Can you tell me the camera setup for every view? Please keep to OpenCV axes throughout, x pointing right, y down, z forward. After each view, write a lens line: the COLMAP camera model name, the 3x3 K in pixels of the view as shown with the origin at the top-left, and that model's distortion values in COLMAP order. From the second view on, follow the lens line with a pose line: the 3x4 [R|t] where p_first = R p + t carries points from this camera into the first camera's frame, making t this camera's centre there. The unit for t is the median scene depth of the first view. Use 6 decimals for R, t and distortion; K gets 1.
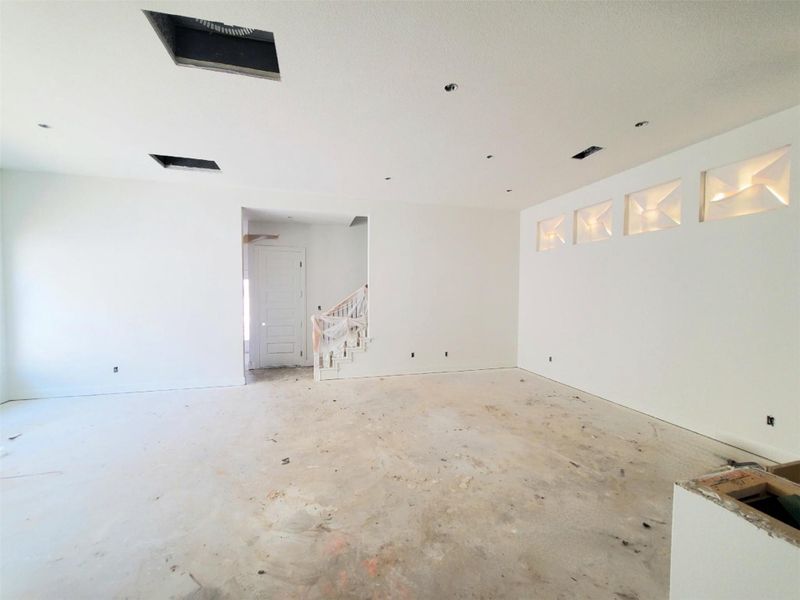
lens RADIAL K [[321.2, 0, 398.7], [0, 321.2, 300.8], [0, 0, 1]] dist [-0.000053, -0.000144]
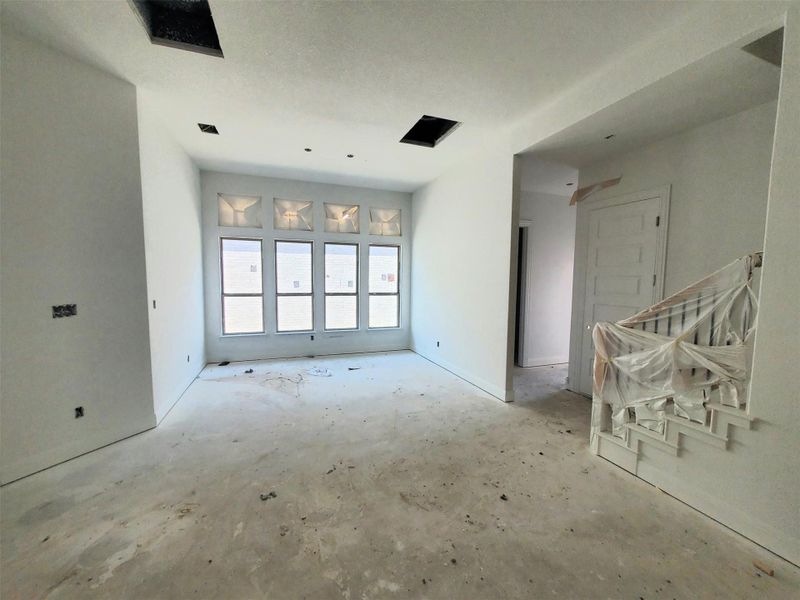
lens RADIAL K [[321.2, 0, 401.8], [0, 321.2, 301.4], [0, 0, 1]] dist [-0.000053, -0.000144]
pose [[0.076488, 0.068080, -0.994744, 0.198411], [-0.039210, 0.997100, 0.065227, -0.006115], [0.996299, 0.034015, 0.078935, 0.642968]]
